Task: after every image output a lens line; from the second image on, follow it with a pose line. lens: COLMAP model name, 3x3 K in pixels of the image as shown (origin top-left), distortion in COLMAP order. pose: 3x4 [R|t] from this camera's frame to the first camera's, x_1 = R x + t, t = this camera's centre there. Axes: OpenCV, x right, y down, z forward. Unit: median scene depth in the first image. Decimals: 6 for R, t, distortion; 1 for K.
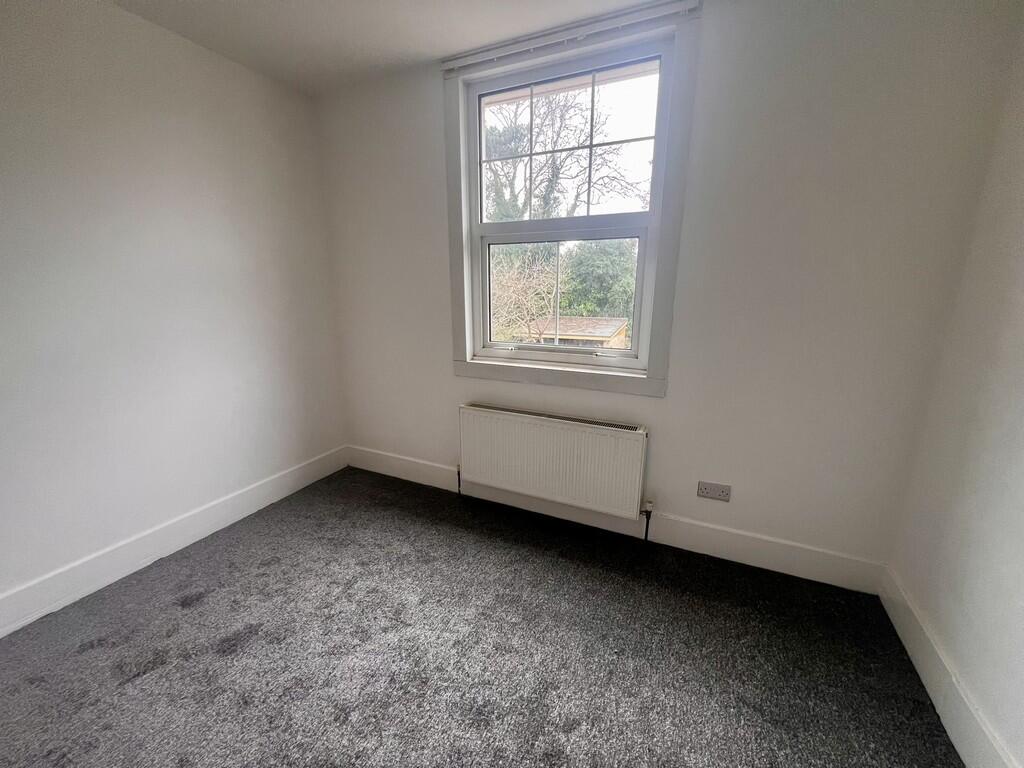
lens RADIAL K [[408.8, 0, 512.0], [0, 408.8, 384.0], [0, 0, 1]] dist [0.000025, 0.000293]
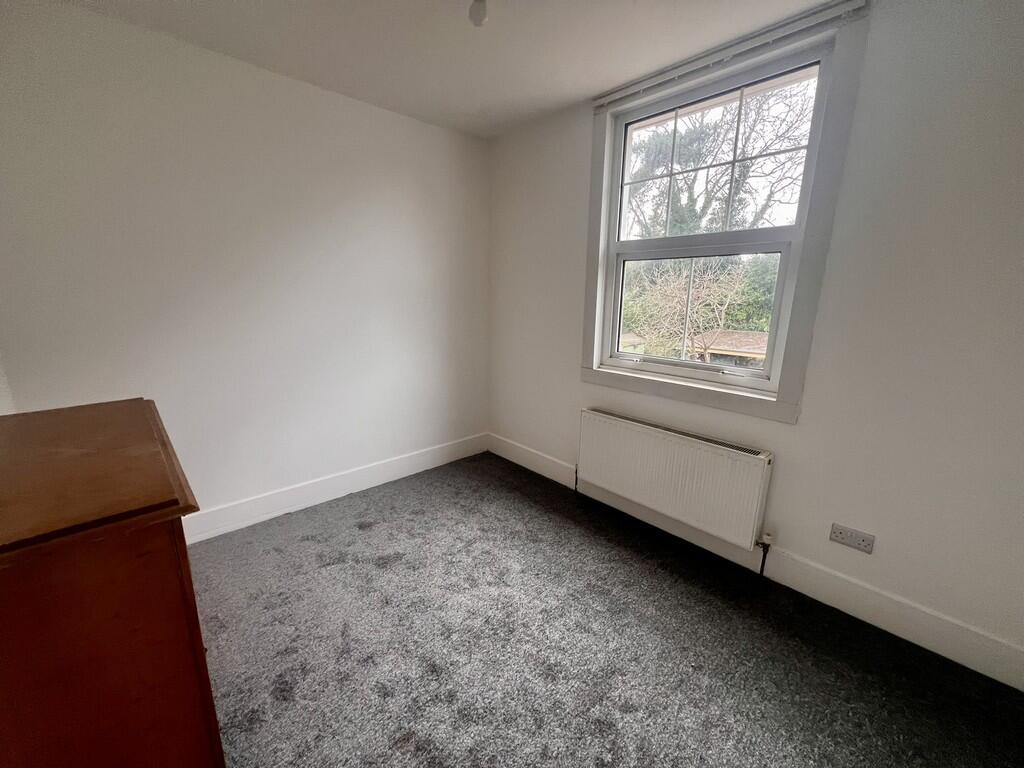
lens RADIAL K [[408.8, 0, 512.0], [0, 408.8, 384.0], [0, 0, 1]] dist [0.000025, 0.000293]
pose [[0.925747, 0.093670, -0.366358, 0.109131], [-0.100845, 0.994902, -0.000447, 0.007416], [0.364449, 0.037359, 0.930474, -0.094911]]
